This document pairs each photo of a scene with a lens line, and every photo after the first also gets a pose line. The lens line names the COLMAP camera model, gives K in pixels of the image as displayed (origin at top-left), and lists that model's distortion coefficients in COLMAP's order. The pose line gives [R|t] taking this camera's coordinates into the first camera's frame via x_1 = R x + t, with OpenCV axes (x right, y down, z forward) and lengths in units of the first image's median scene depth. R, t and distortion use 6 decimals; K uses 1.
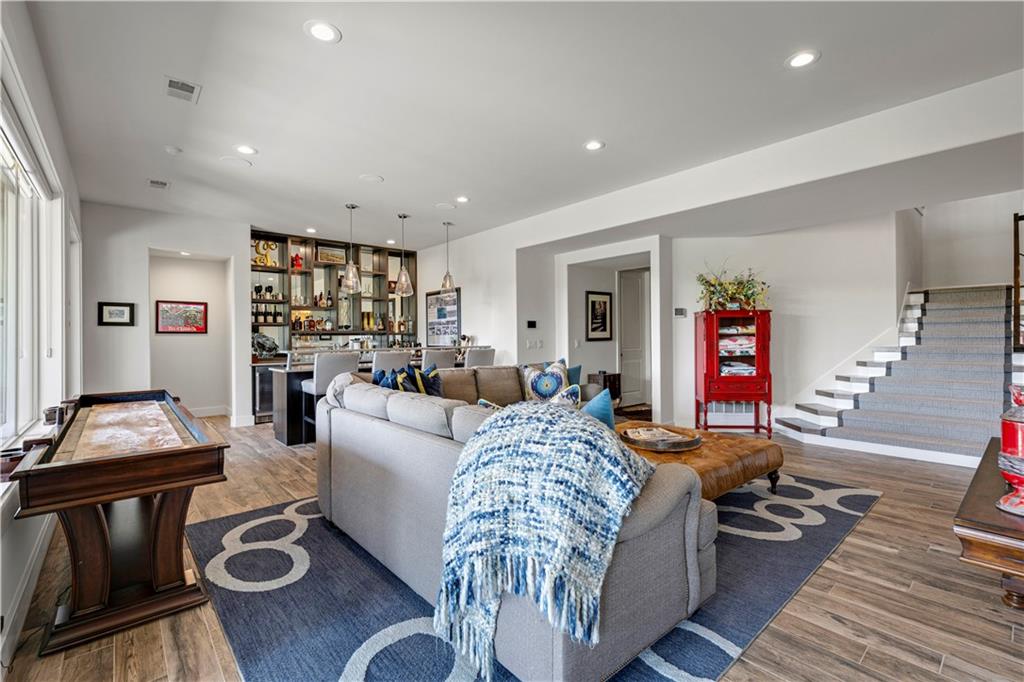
lens RADIAL K [[435.7, 0, 522.4], [0, 435.7, 339.0], [0, 0, 1]] dist [-0.001762, -0.000282]
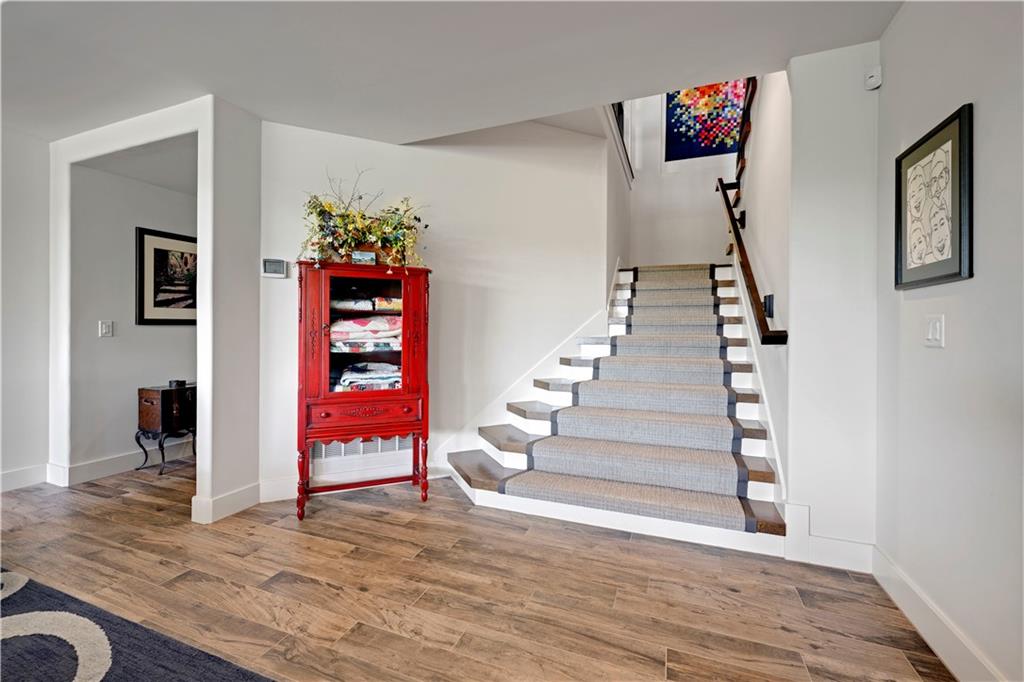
lens RADIAL K [[435.7, 0, 504.9], [0, 435.7, 334.7], [0, 0, 1]] dist [-0.001762, -0.000282]
pose [[0.887202, 0.008438, 0.461304, 0.388203], [-0.011160, 0.999933, 0.003171, 0.013666], [-0.461247, -0.007961, 0.887236, 0.446806]]
